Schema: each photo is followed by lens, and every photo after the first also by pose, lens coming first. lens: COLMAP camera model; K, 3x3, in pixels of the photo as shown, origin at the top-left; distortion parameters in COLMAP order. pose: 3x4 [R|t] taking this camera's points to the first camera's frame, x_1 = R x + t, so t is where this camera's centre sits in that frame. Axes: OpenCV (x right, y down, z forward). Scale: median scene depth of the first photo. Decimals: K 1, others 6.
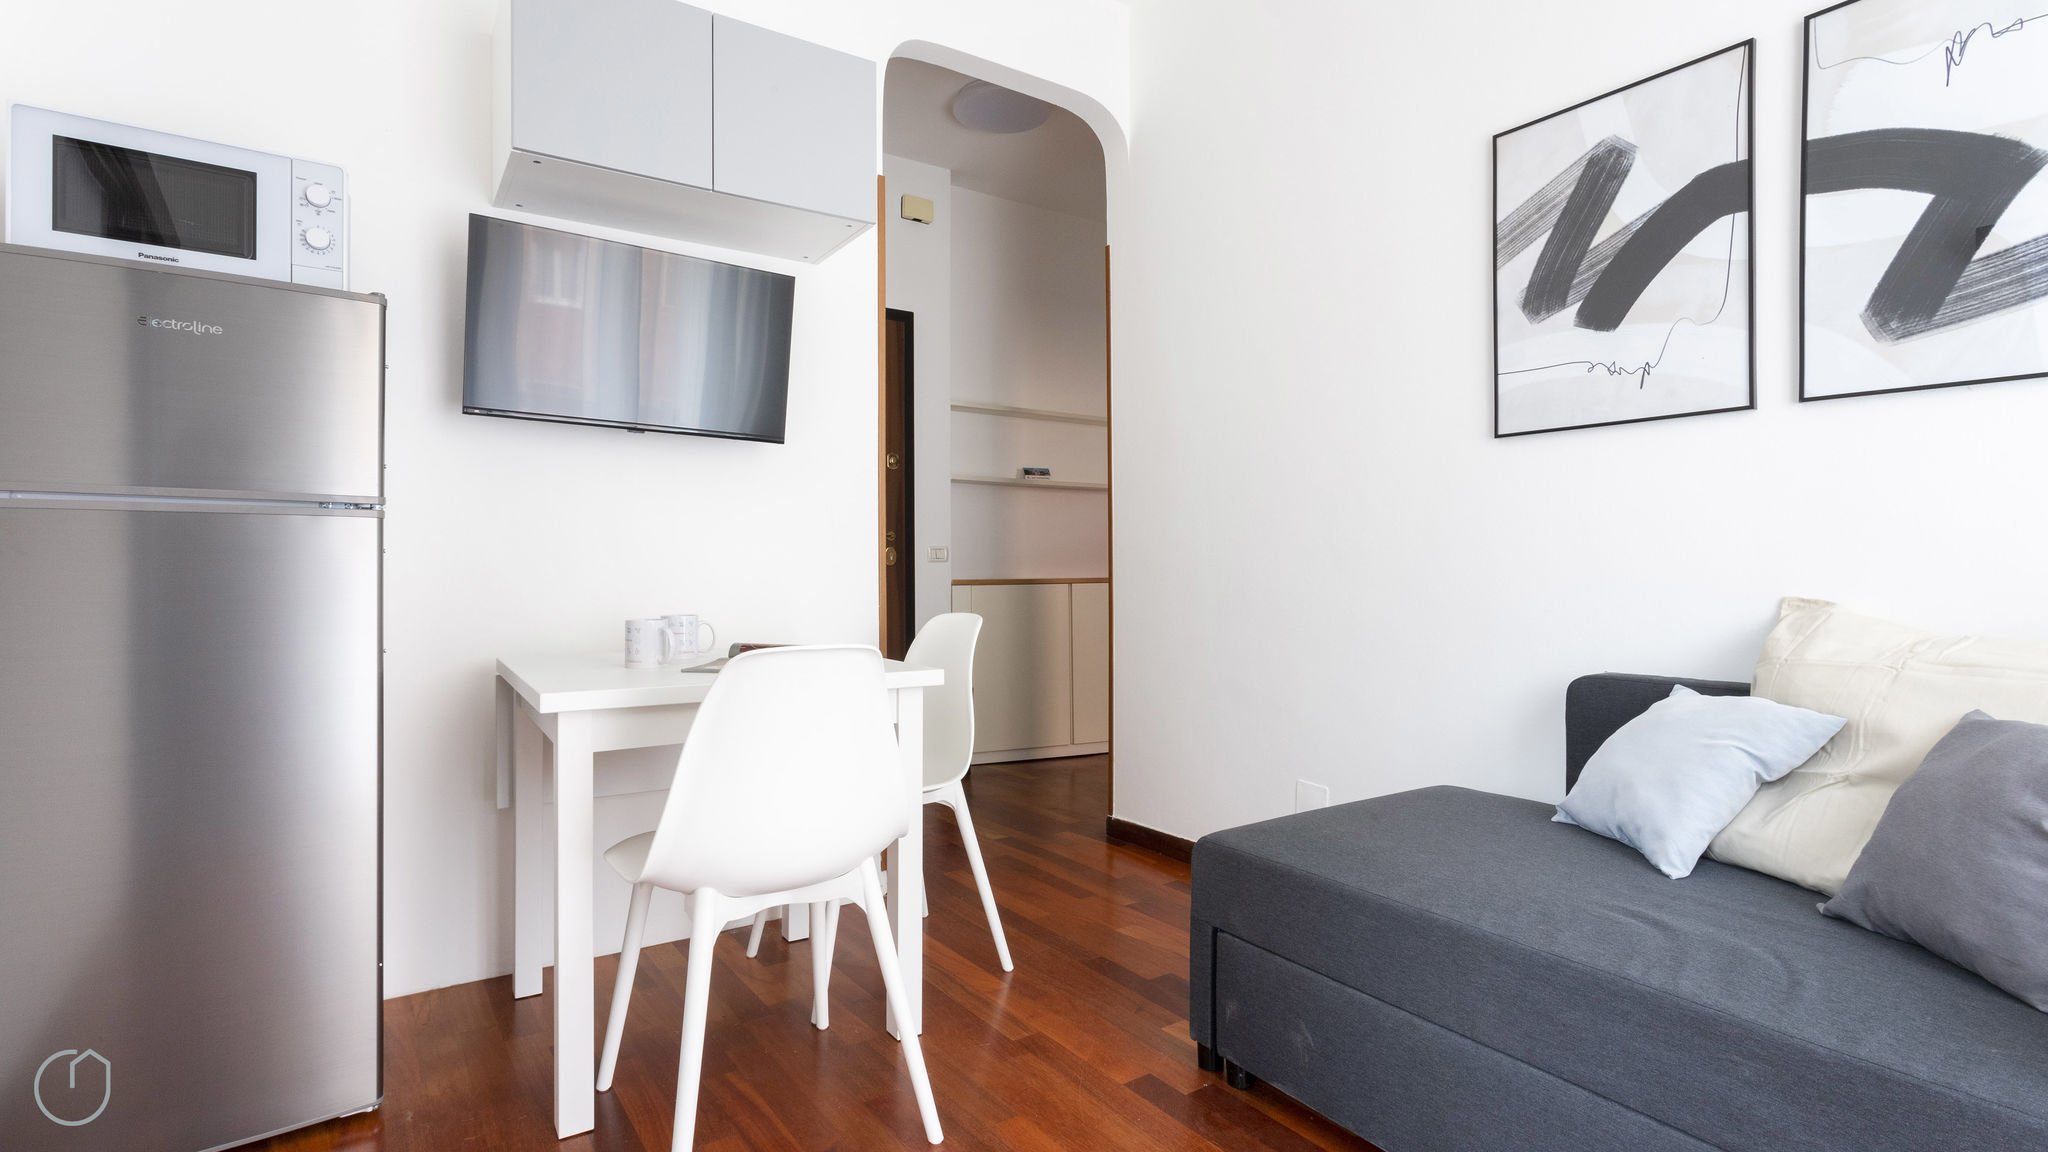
lens RADIAL K [[985.1, 0, 1064.4], [0, 985.1, 571.2], [0, 0, 1]] dist [0.006237, -0.001404]
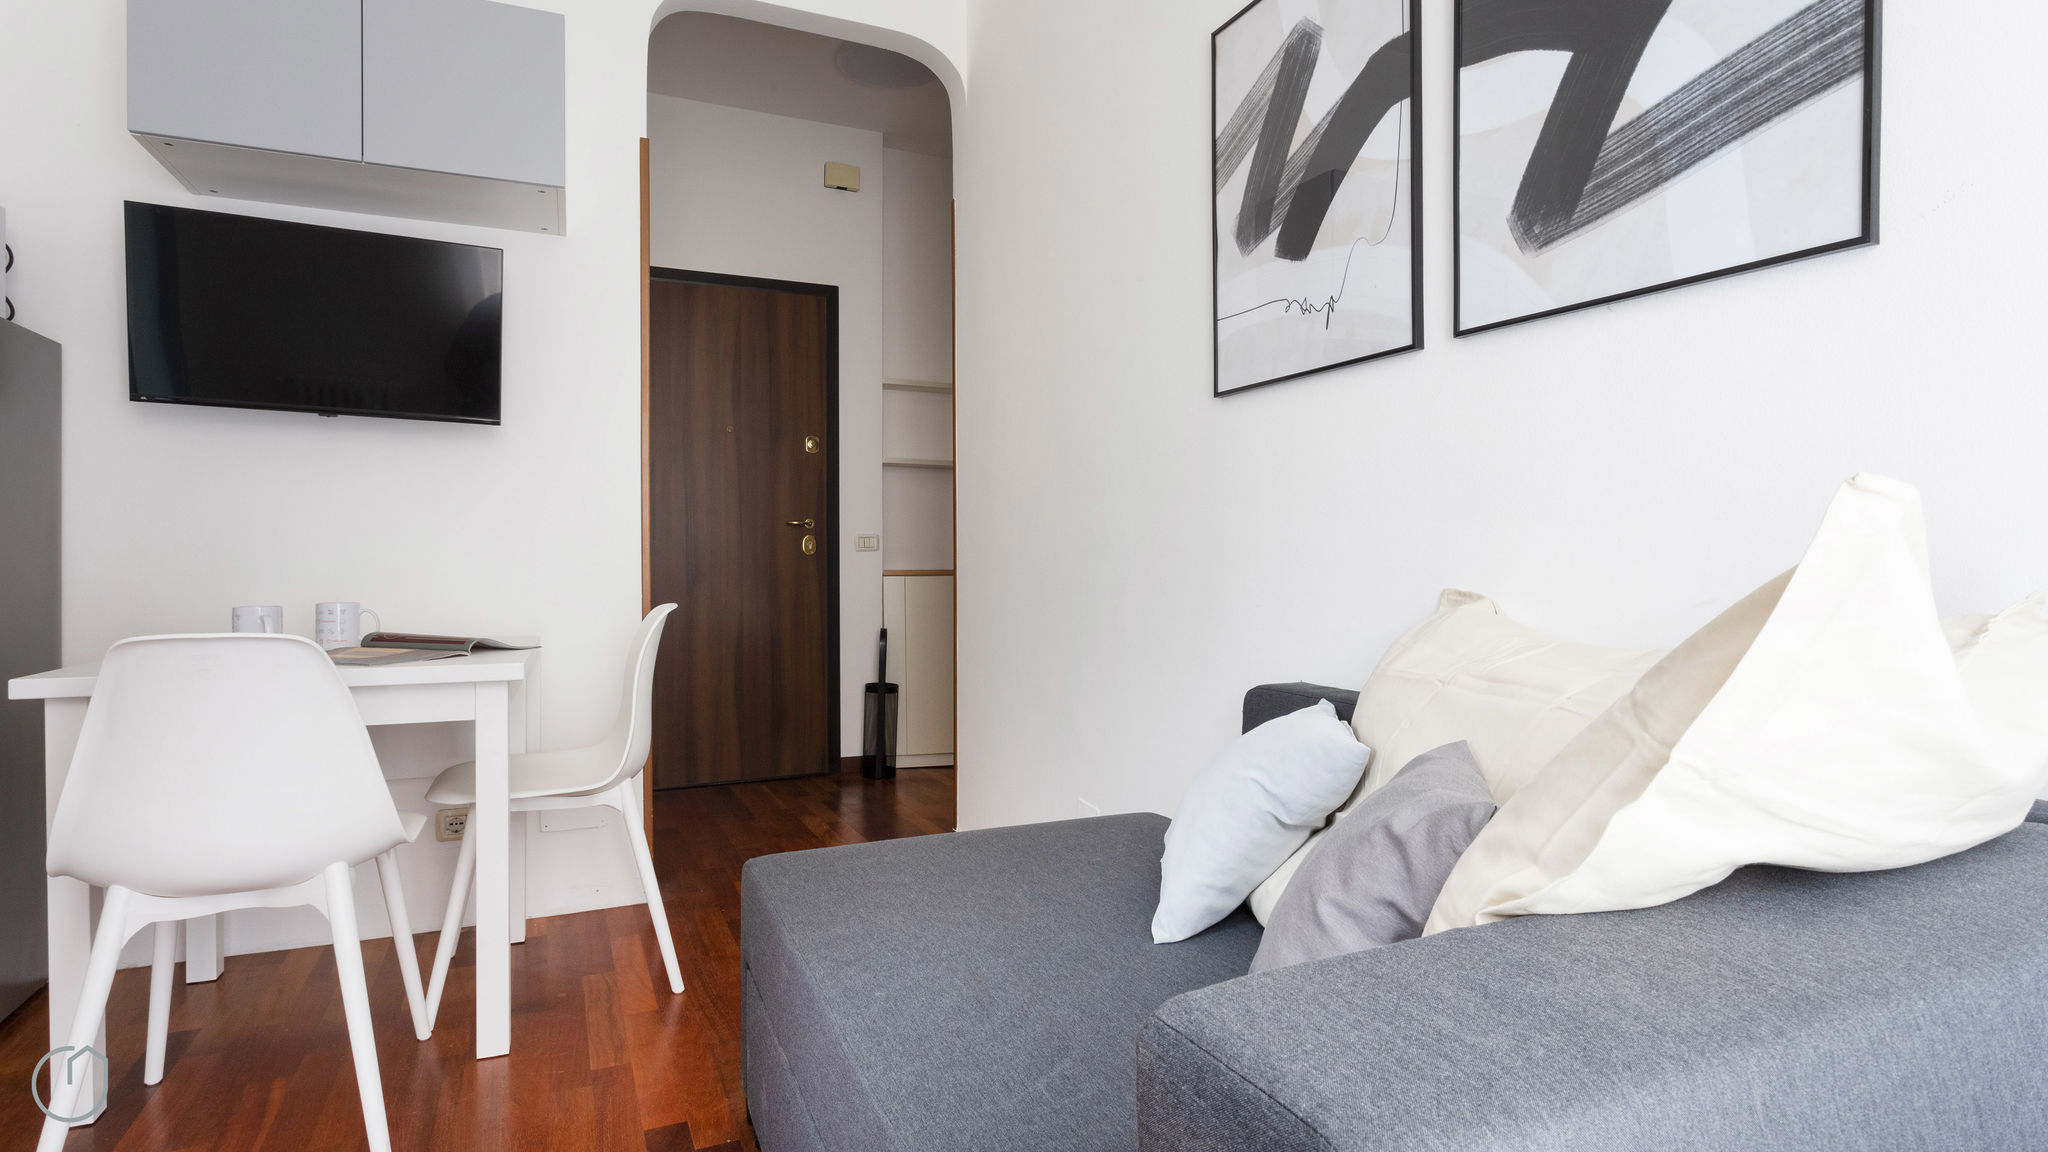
lens RADIAL K [[1040.0, 0, 1085.6], [0, 1040.0, 572.2], [0, 0, 1]] dist [-0.014038, 0.002389]
pose [[0.984743, 0.003953, -0.173972, 0.527041], [-0.002870, 0.999975, 0.006475, 0.007255], [0.173993, -0.005877, 0.984729, 0.131939]]
